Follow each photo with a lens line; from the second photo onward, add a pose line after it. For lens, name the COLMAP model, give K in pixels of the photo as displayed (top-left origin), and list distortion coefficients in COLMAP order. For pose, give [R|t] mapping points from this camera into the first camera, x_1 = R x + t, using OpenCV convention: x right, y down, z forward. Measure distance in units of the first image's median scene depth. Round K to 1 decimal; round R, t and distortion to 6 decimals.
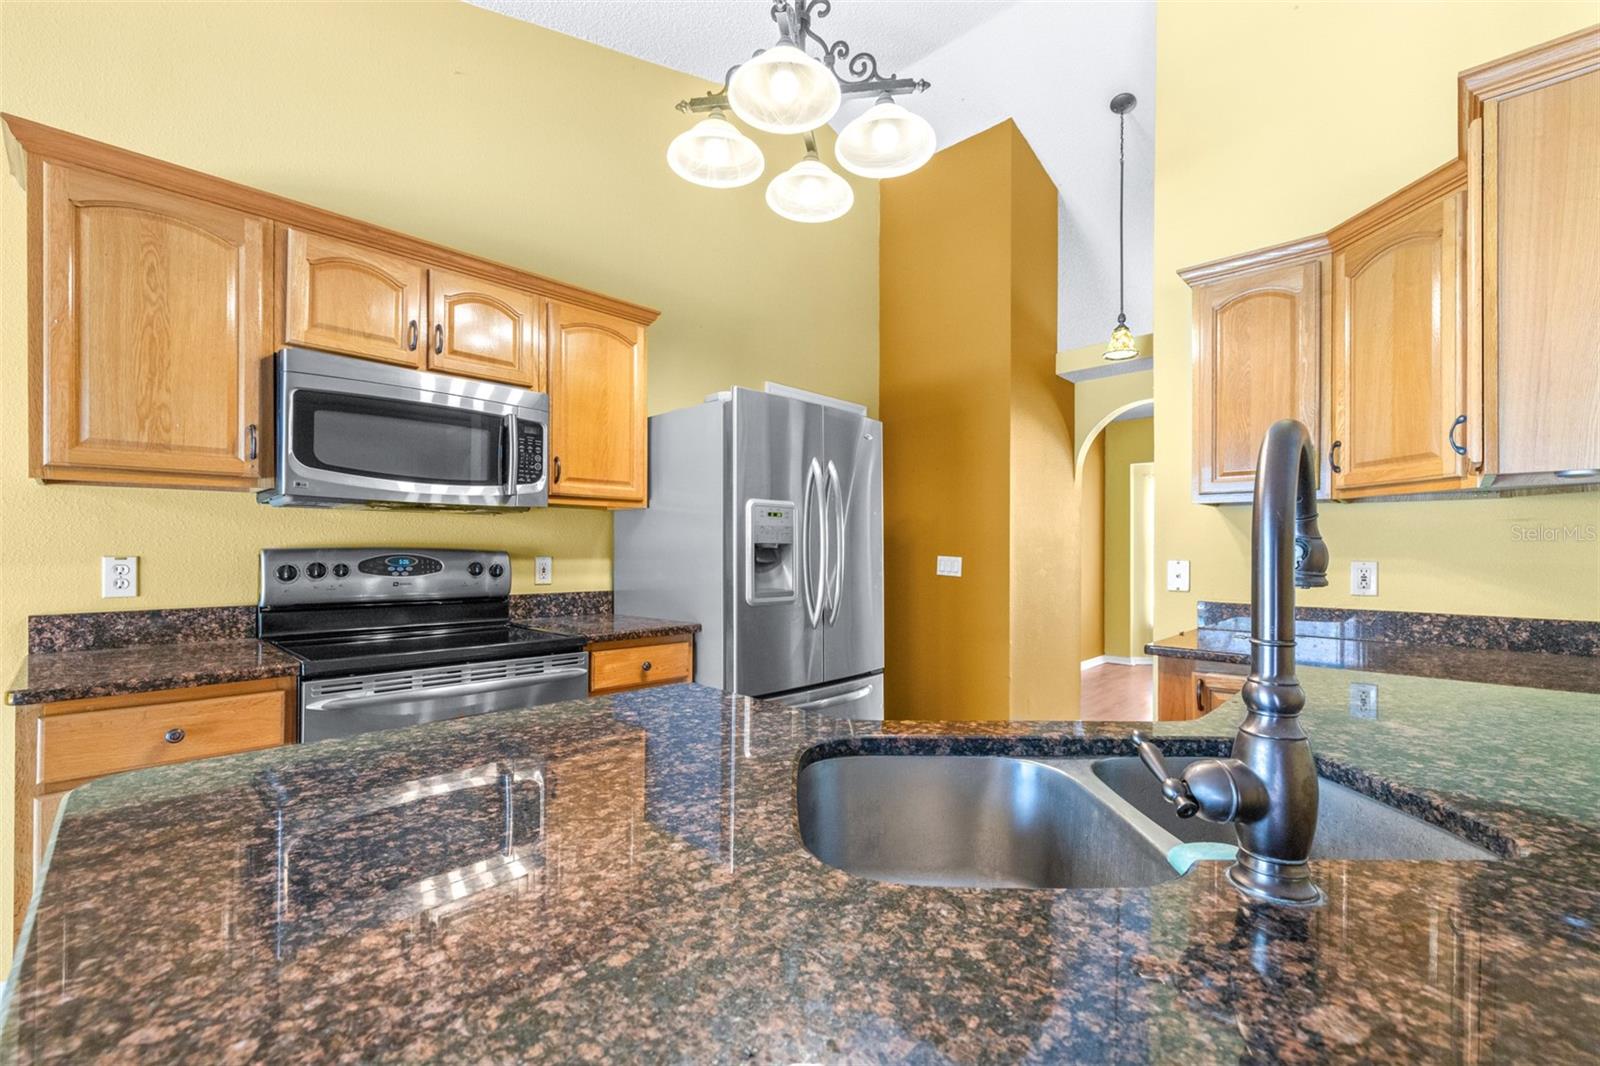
lens RADIAL K [[676.7, 0, 801.6], [0, 676.7, 548.5], [0, 0, 1]] dist [0.000376, 0.000148]
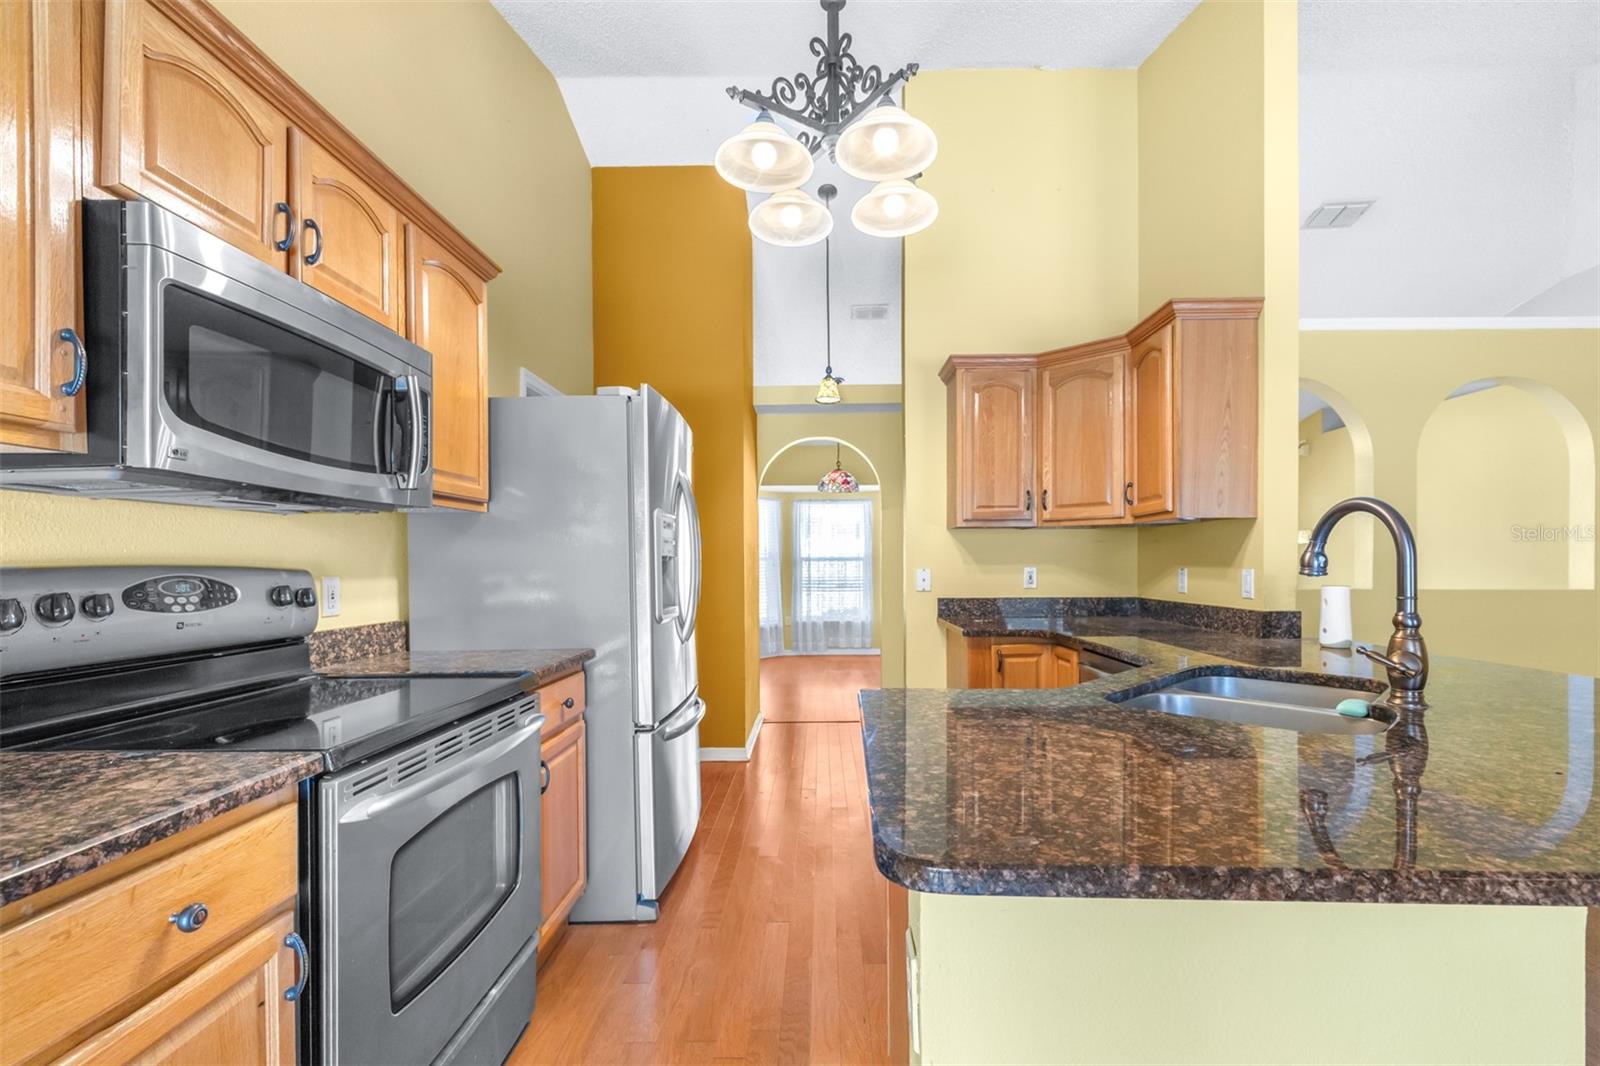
lens RADIAL K [[689.0, 0, 816.9], [0, 689.0, 568.3], [0, 0, 1]] dist [0.000425, 0.000255]
pose [[0.730065, -0.013998, 0.683234, -0.674389], [0.007761, 0.999896, 0.012192, -0.000908], [-0.683334, -0.003598, 0.730097, 0.193538]]
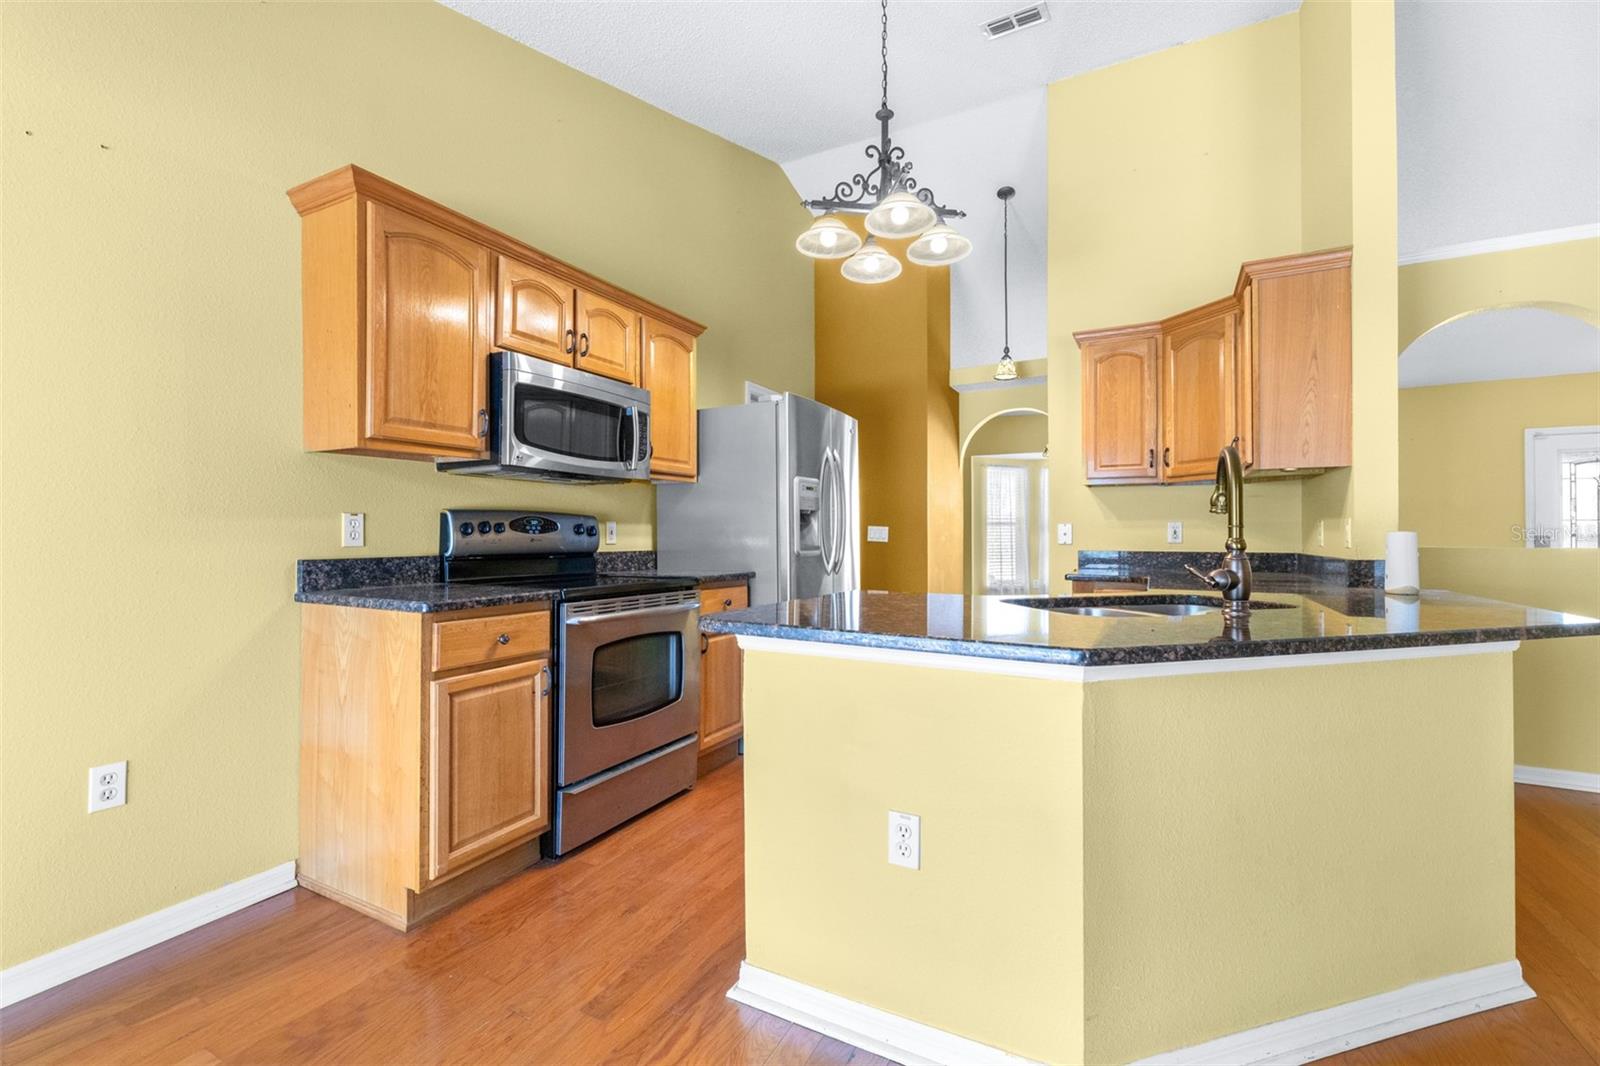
lens RADIAL K [[679.9, 0, 799.4], [0, 679.9, 529.7], [0, 0, 1]] dist [0.000477, -0.000113]
pose [[0.962083, -0.002218, 0.272746, -0.524367], [0.003733, 0.999980, -0.005034, 0.046500], [-0.272730, 0.005861, 0.962073, -0.351703]]
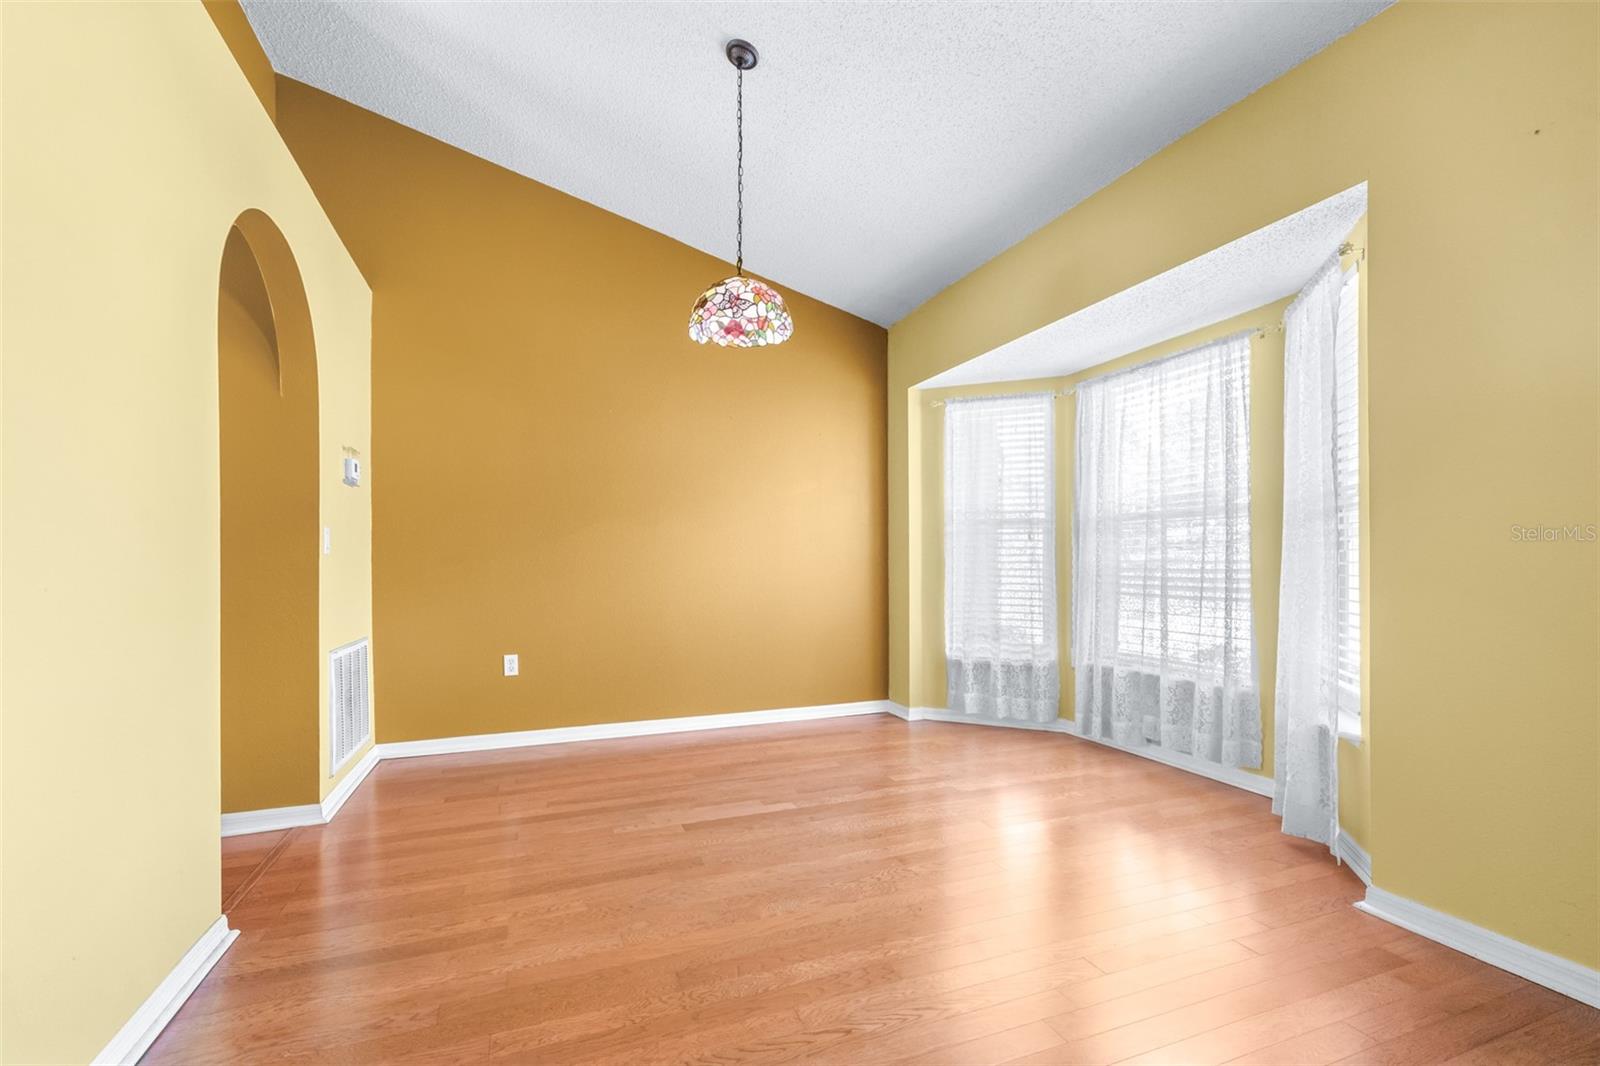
lens RADIAL K [[682.3, 0, 795.0], [0, 682.3, 559.1], [0, 0, 1]] dist [0.001331, 0.000237]
pose [[0.903292, -0.009892, -0.428913, 2.282310], [0.009645, 0.999950, -0.002749, 0.101146], [0.428919, -0.001654, 0.903342, 1.400855]]
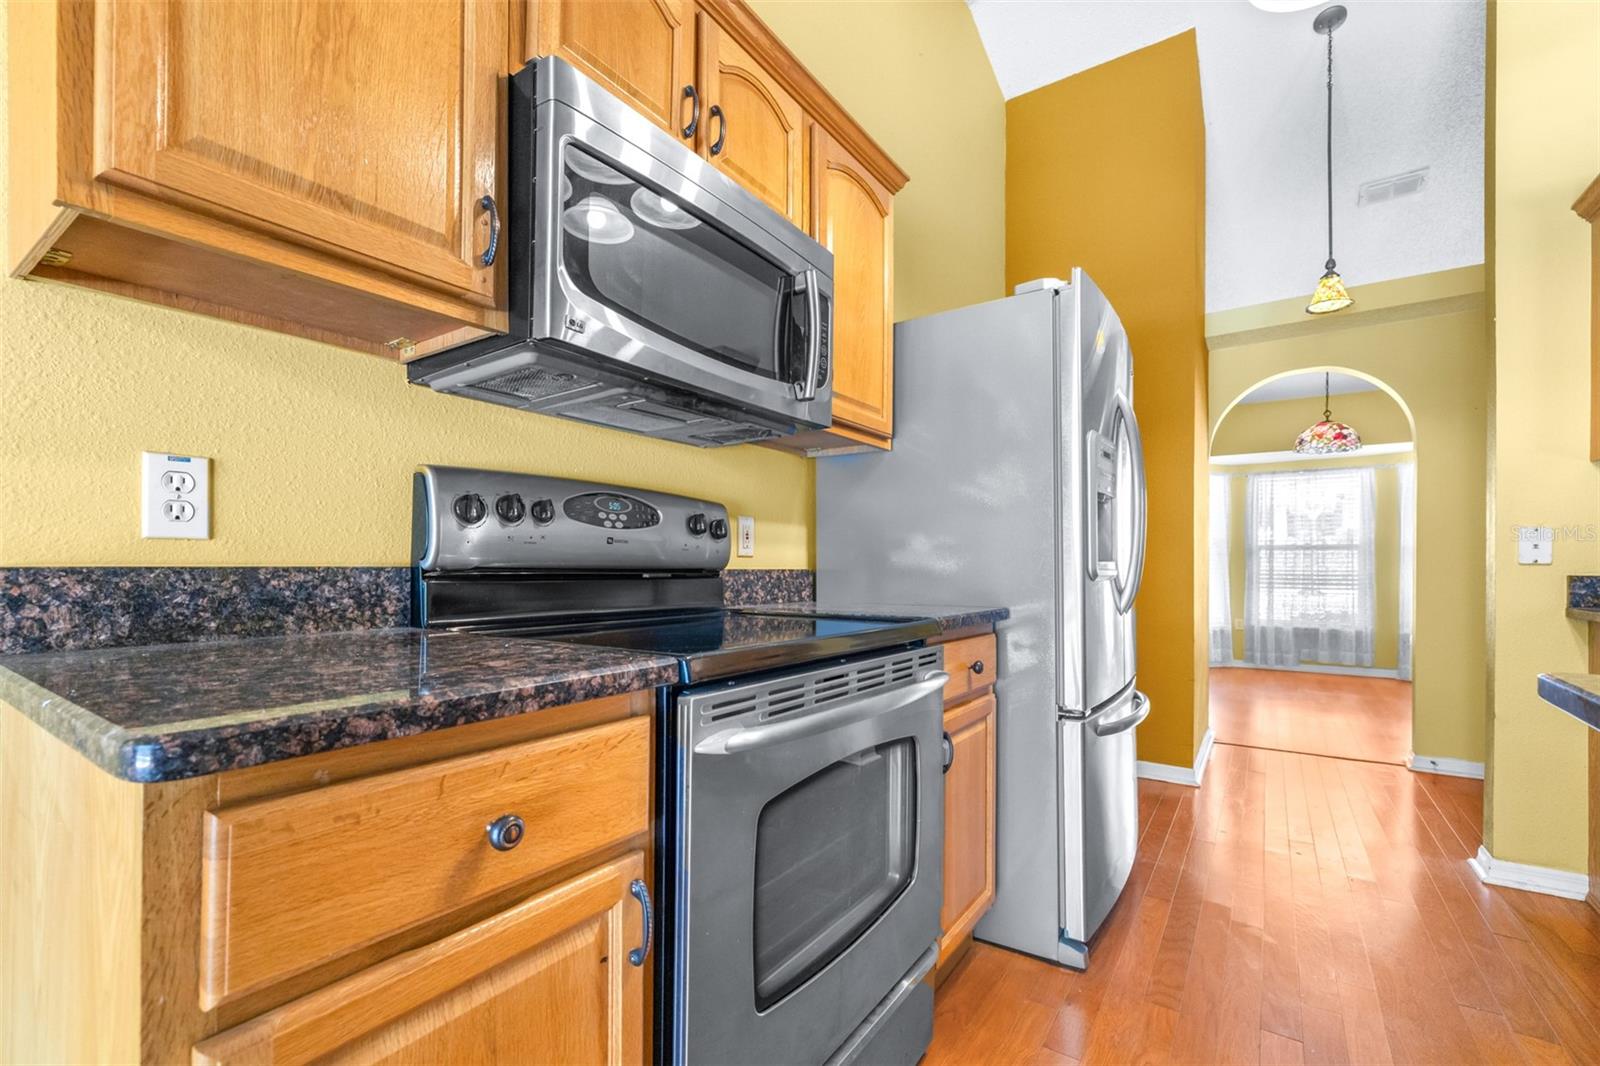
lens RADIAL K [[686.2, 0, 801.6], [0, 686.2, 563.6], [0, 0, 1]] dist [0.000534, 0.000241]
pose [[0.987211, 0.001481, 0.159411, -0.589253], [-0.001257, 0.999998, -0.001504, 0.082661], [-0.159413, 0.001285, 0.987211, 0.405441]]
